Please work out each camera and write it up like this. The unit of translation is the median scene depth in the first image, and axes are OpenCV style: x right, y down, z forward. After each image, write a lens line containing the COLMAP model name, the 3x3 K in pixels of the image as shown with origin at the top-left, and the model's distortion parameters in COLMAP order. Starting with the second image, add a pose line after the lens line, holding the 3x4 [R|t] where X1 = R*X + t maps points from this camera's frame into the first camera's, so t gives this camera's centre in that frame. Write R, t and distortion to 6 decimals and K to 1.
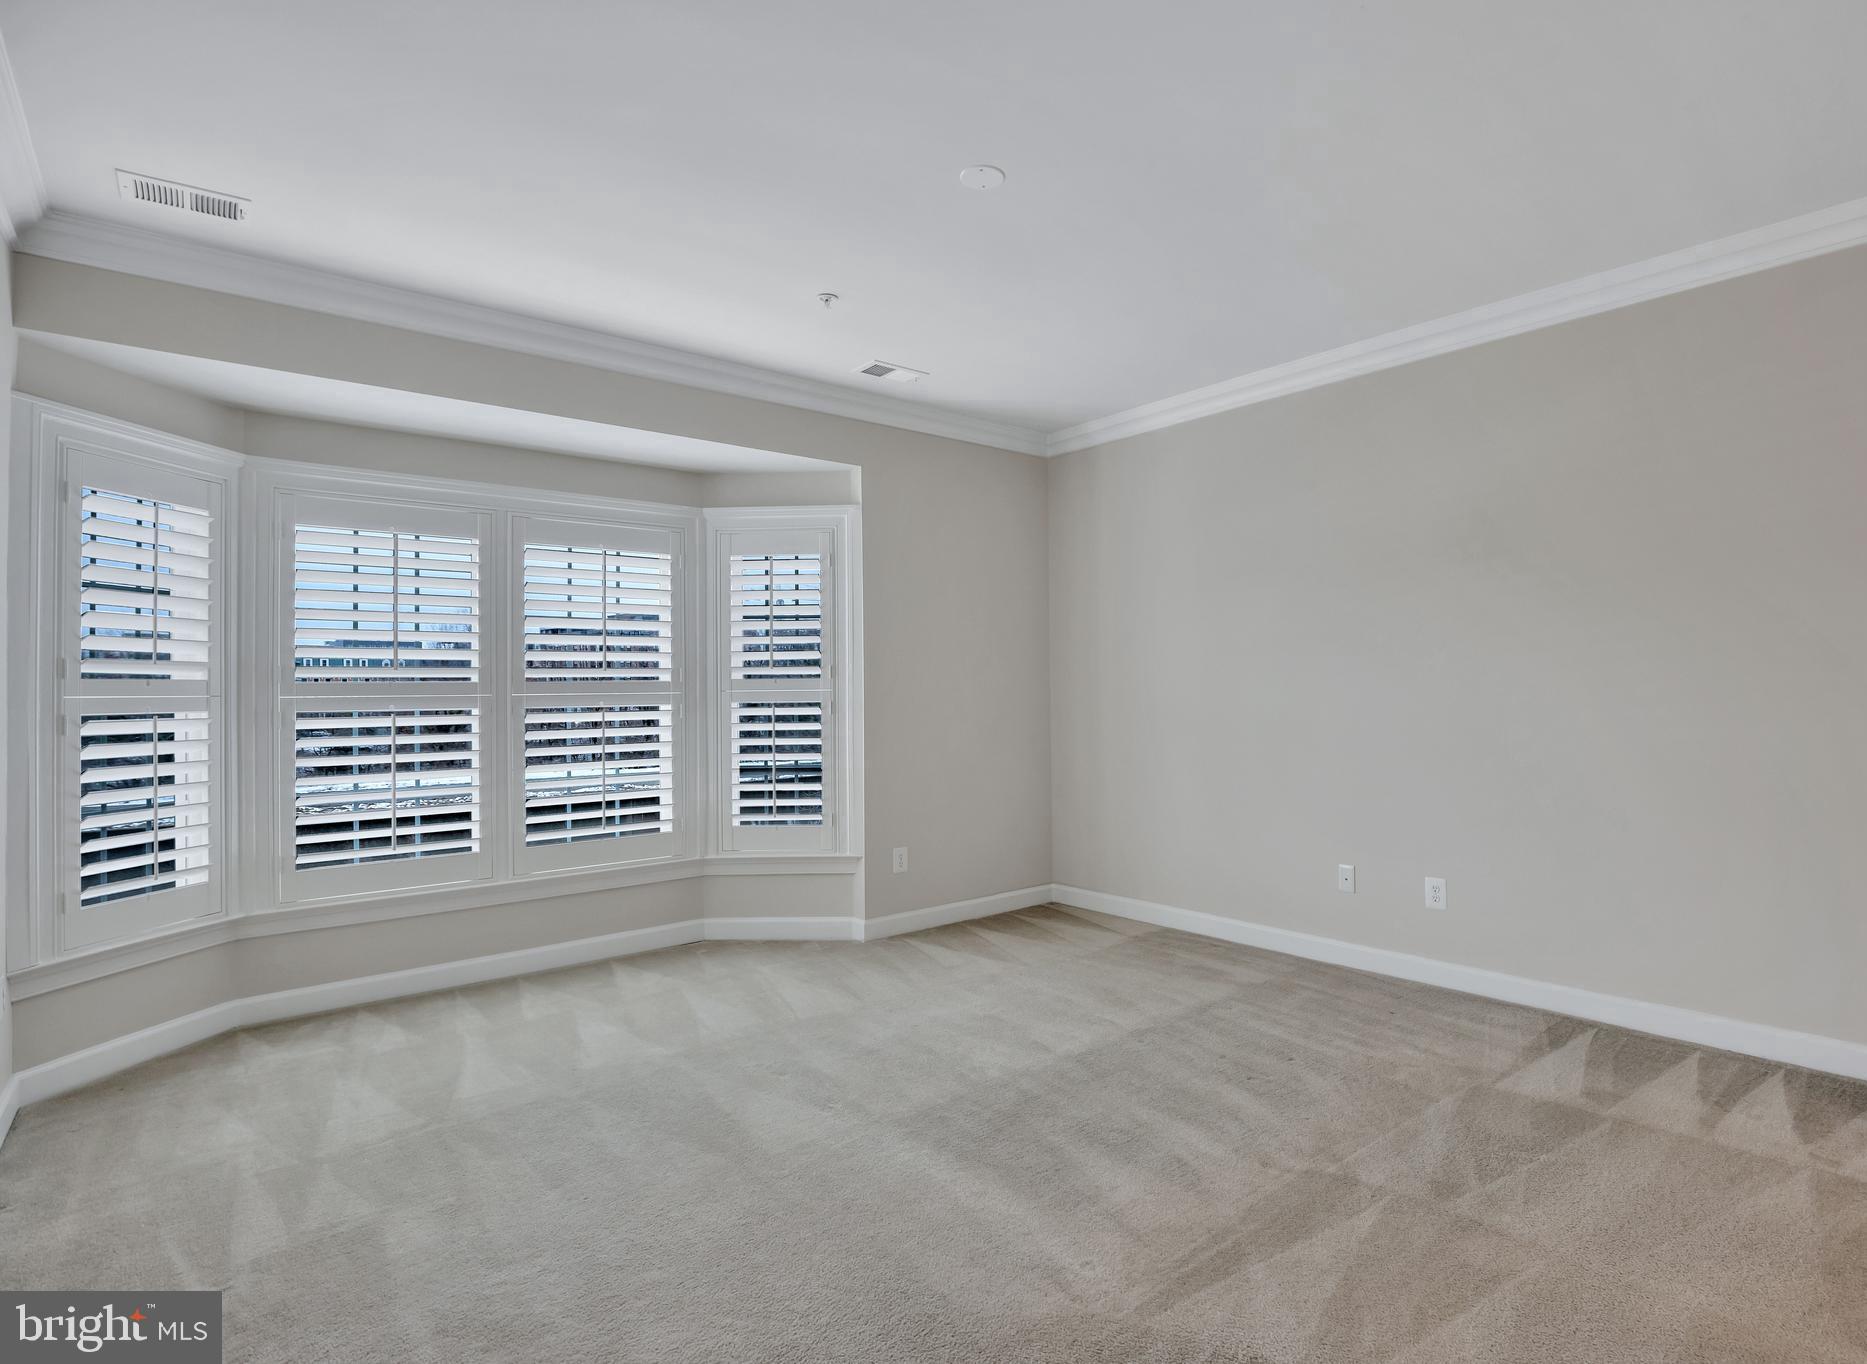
lens RADIAL K [[1033.5, 0, 934.5], [0, 1033.5, 678.9], [0, 0, 1]] dist [-0.028307, -0.001188]
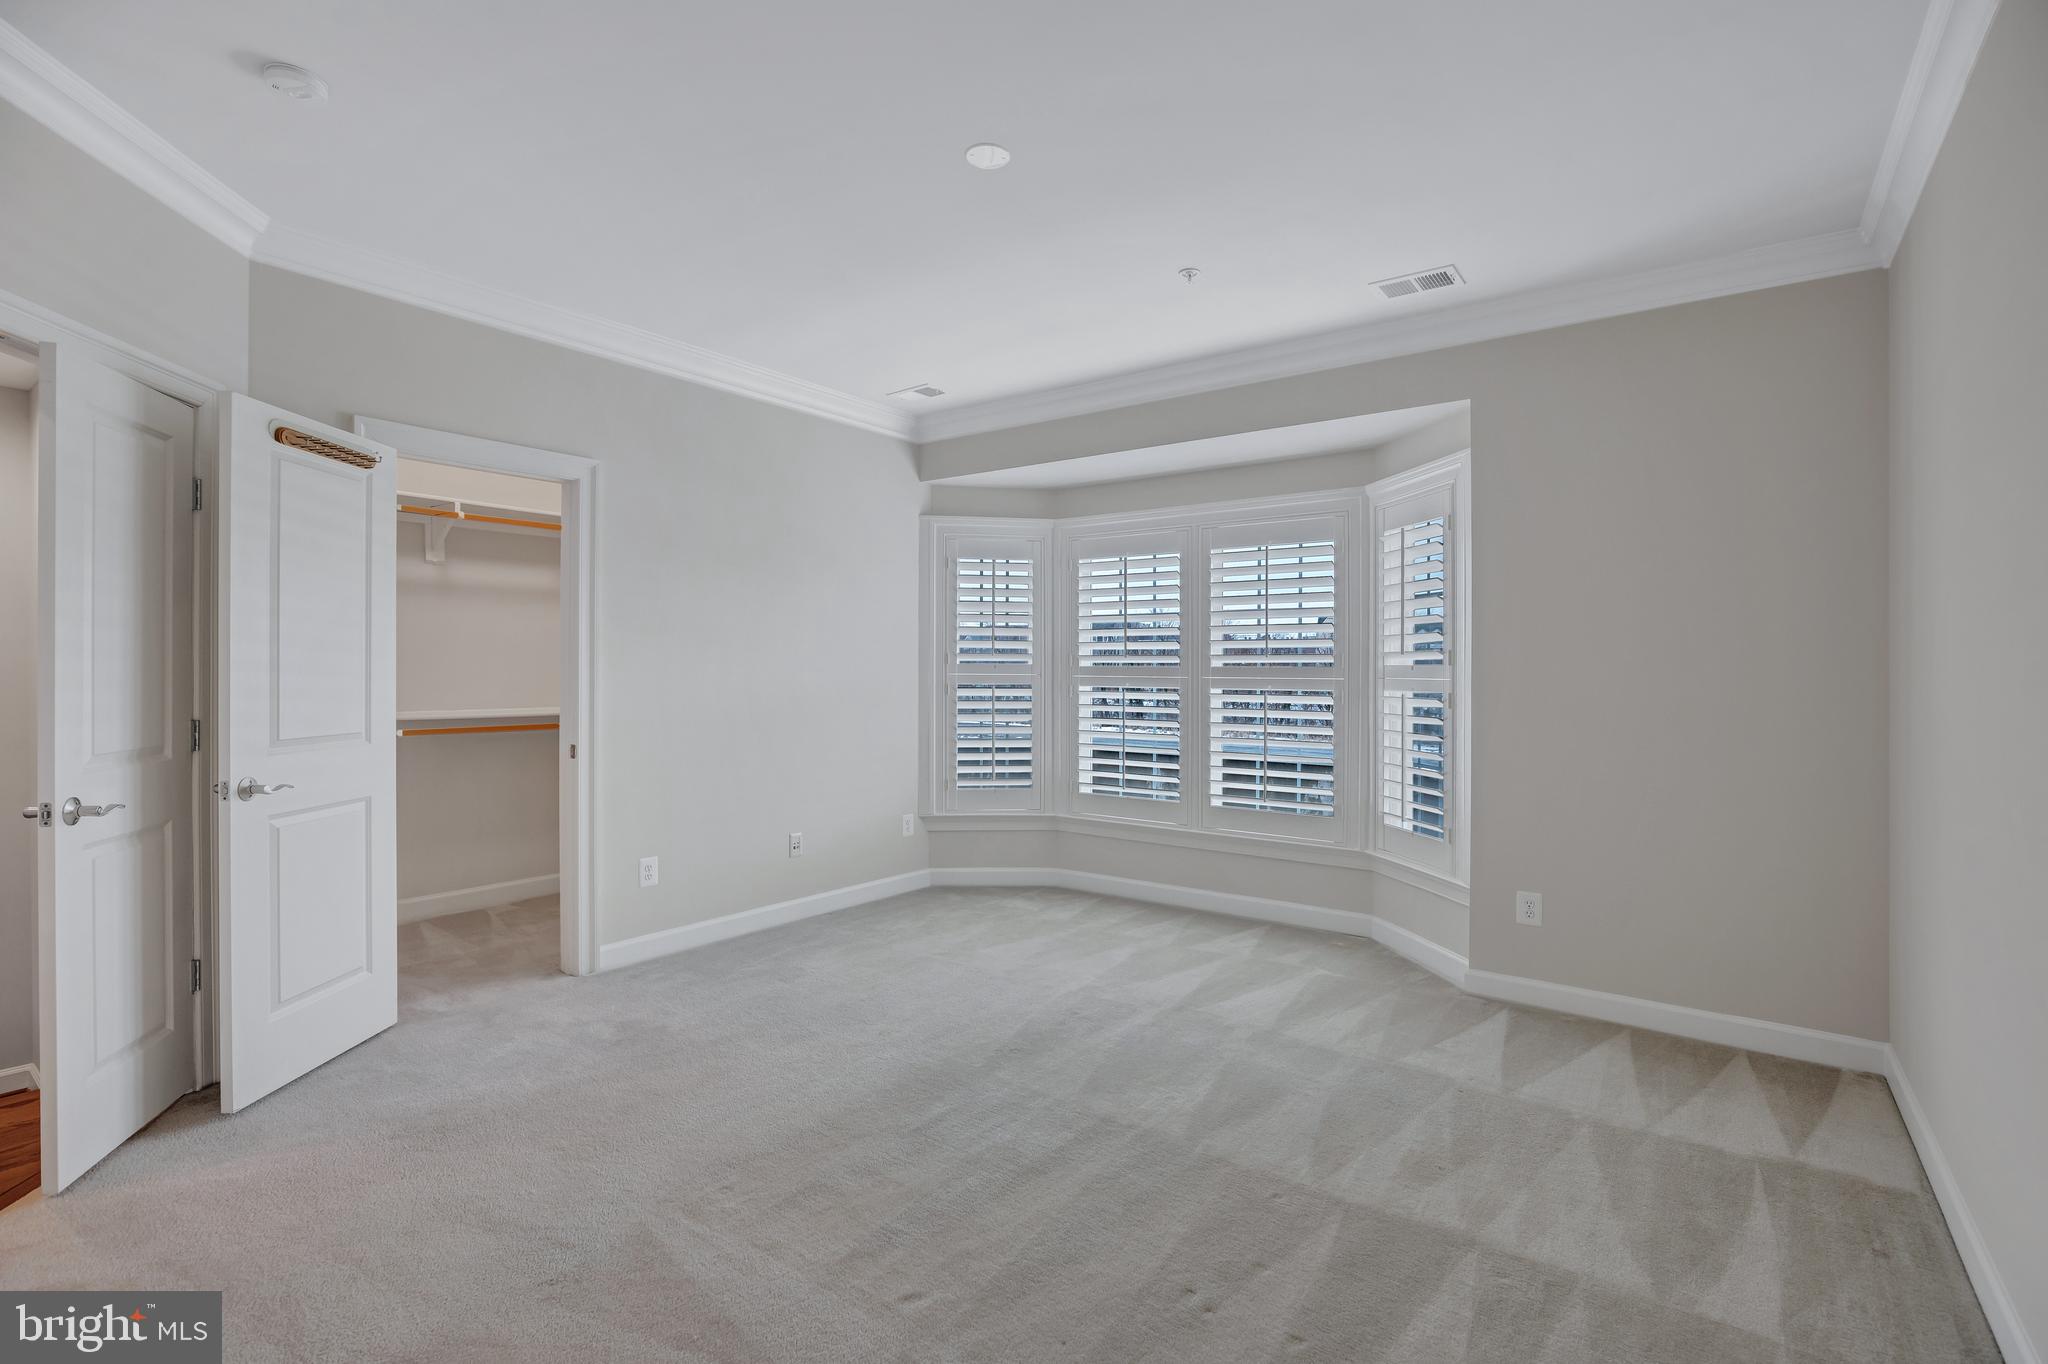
lens RADIAL K [[941.9, 0, 1022.4], [0, 941.9, 681.0], [0, 0, 1]] dist [-0.026518, 0.002579]
pose [[0.203803, 0.021134, -0.978784, 0.628232], [-0.006013, 0.999775, 0.020335, -0.001266], [0.978993, 0.001742, 0.203885, 0.572833]]
